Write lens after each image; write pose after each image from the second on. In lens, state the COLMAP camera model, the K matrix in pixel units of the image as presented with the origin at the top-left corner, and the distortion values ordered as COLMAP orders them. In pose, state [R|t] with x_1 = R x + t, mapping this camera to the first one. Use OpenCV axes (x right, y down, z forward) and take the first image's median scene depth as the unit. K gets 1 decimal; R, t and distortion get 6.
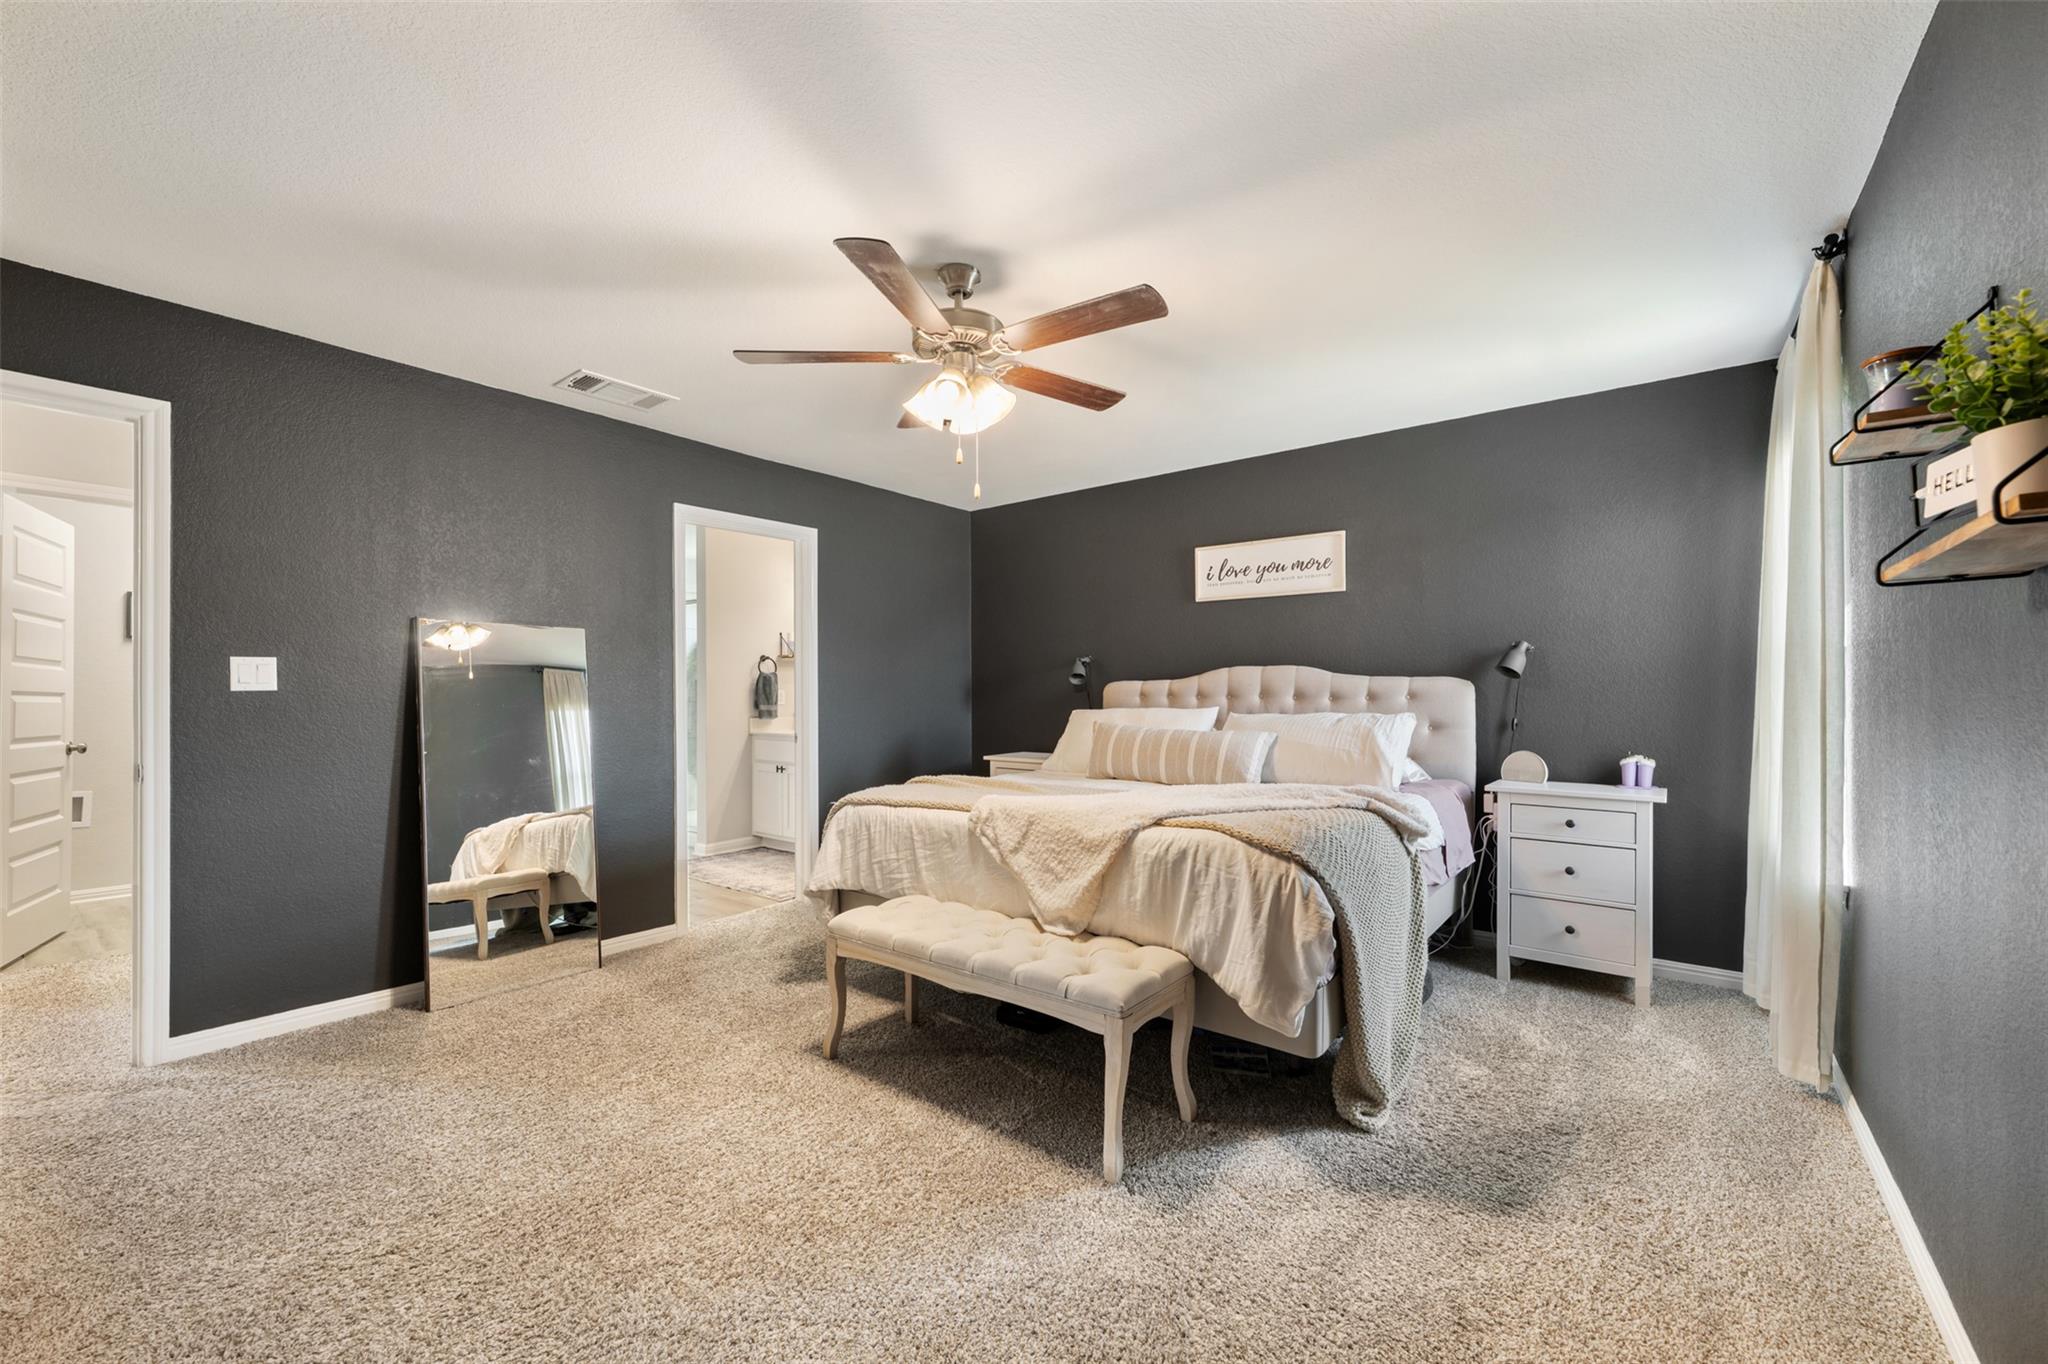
lens RADIAL K [[810.1, 0, 1028.1], [0, 810.1, 694.1], [0, 0, 1]] dist [-0.001070, 0.000253]
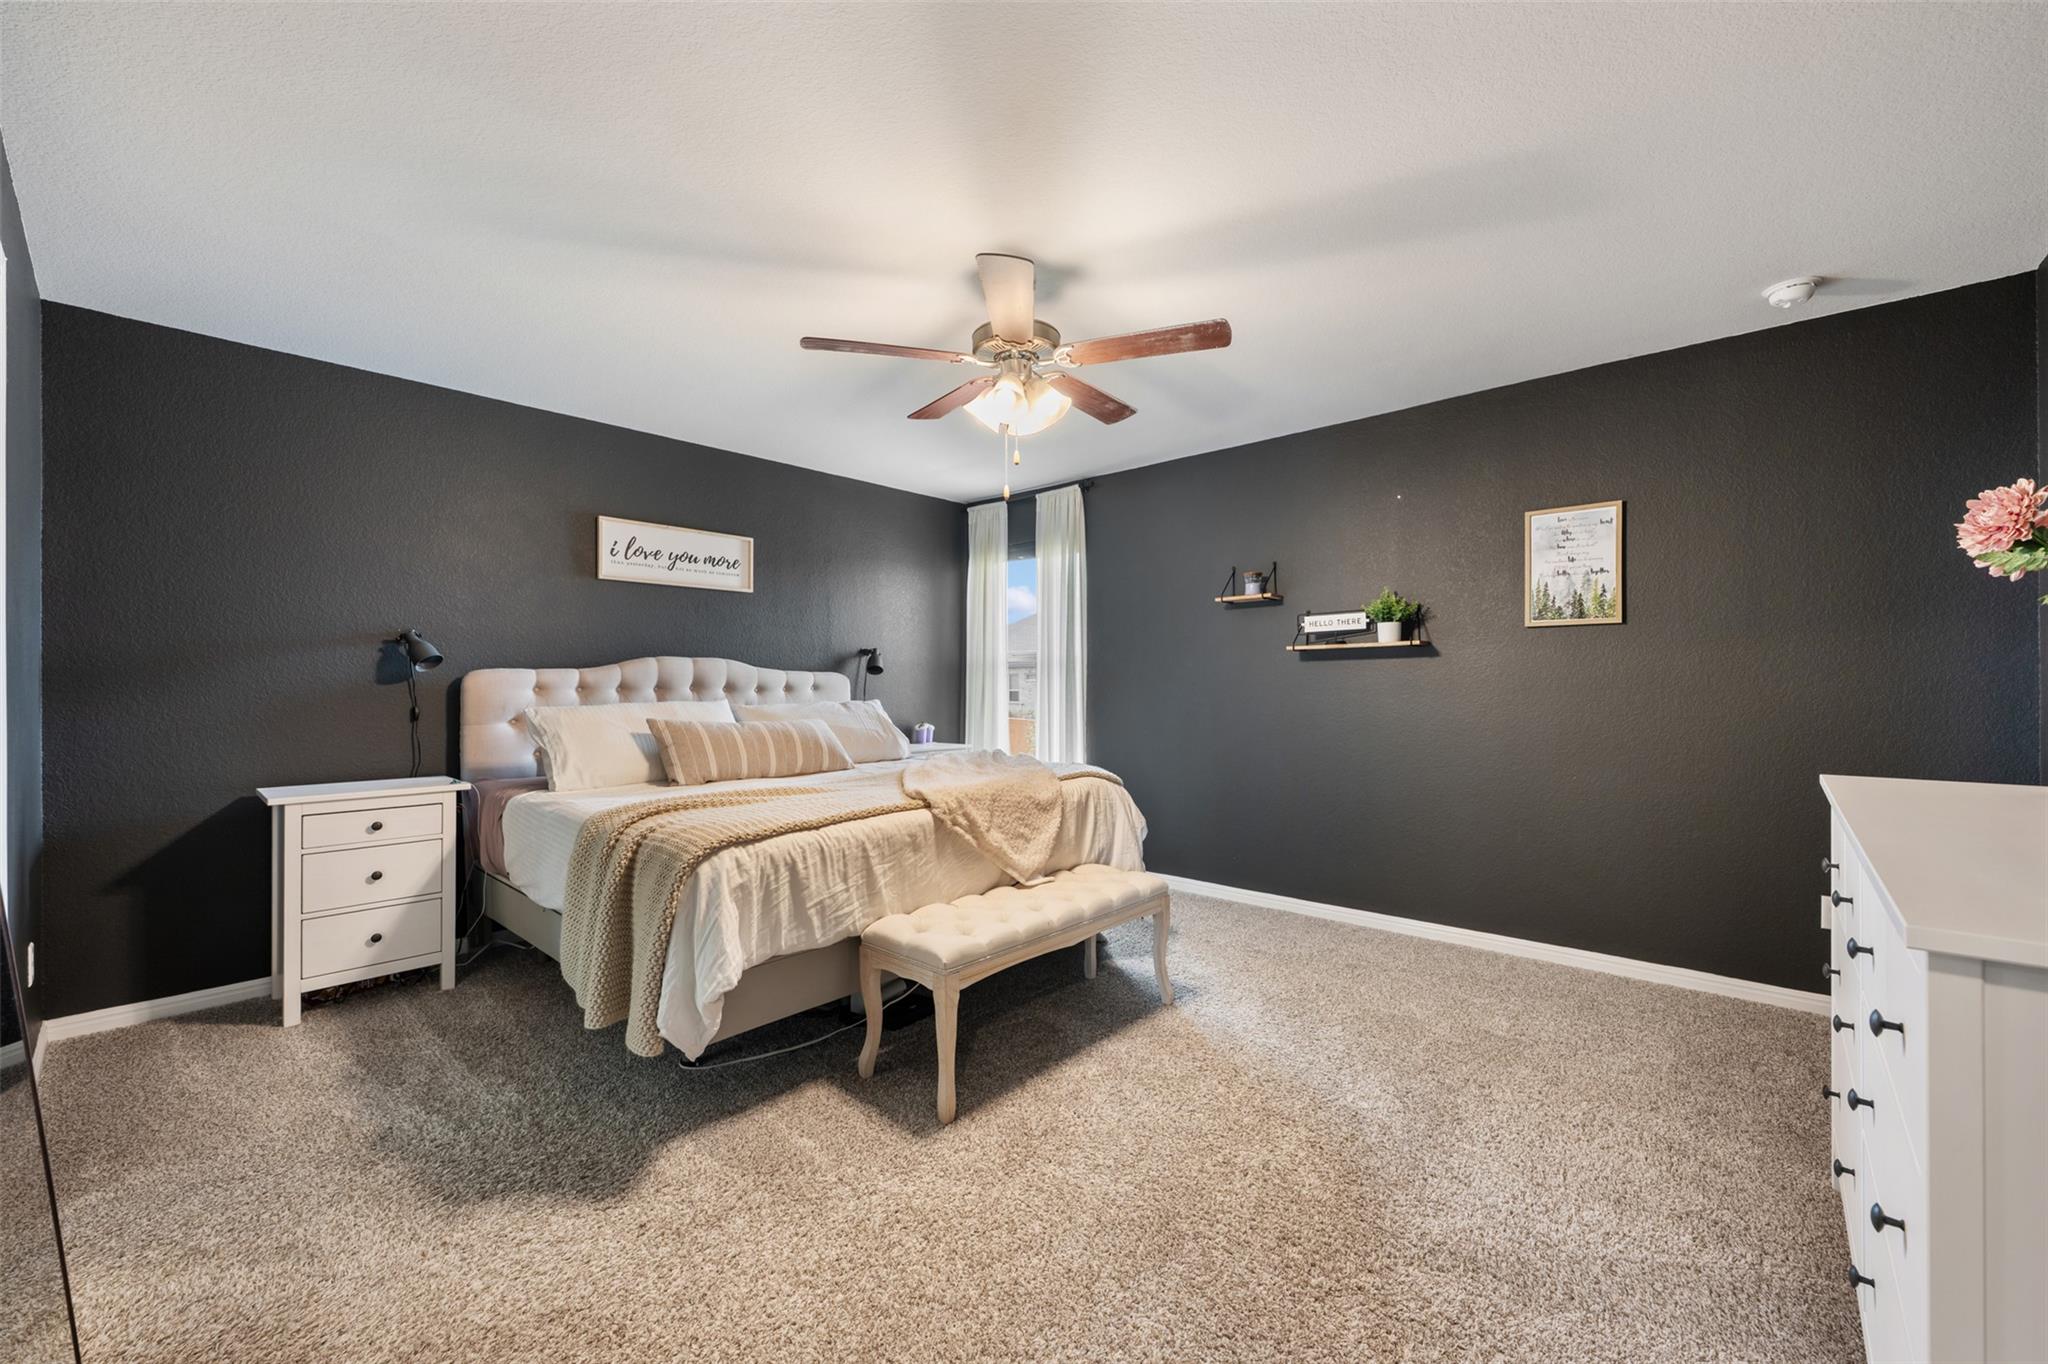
lens RADIAL K [[810.1, 0, 1023.1], [0, 810.1, 681.5], [0, 0, 1]] dist [-0.001070, 0.000253]
pose [[0.080845, 0.005323, 0.996712, -0.853499], [0.005233, 0.999970, -0.005765, 0.002901], [-0.996713, 0.005682, 0.080814, 0.682212]]
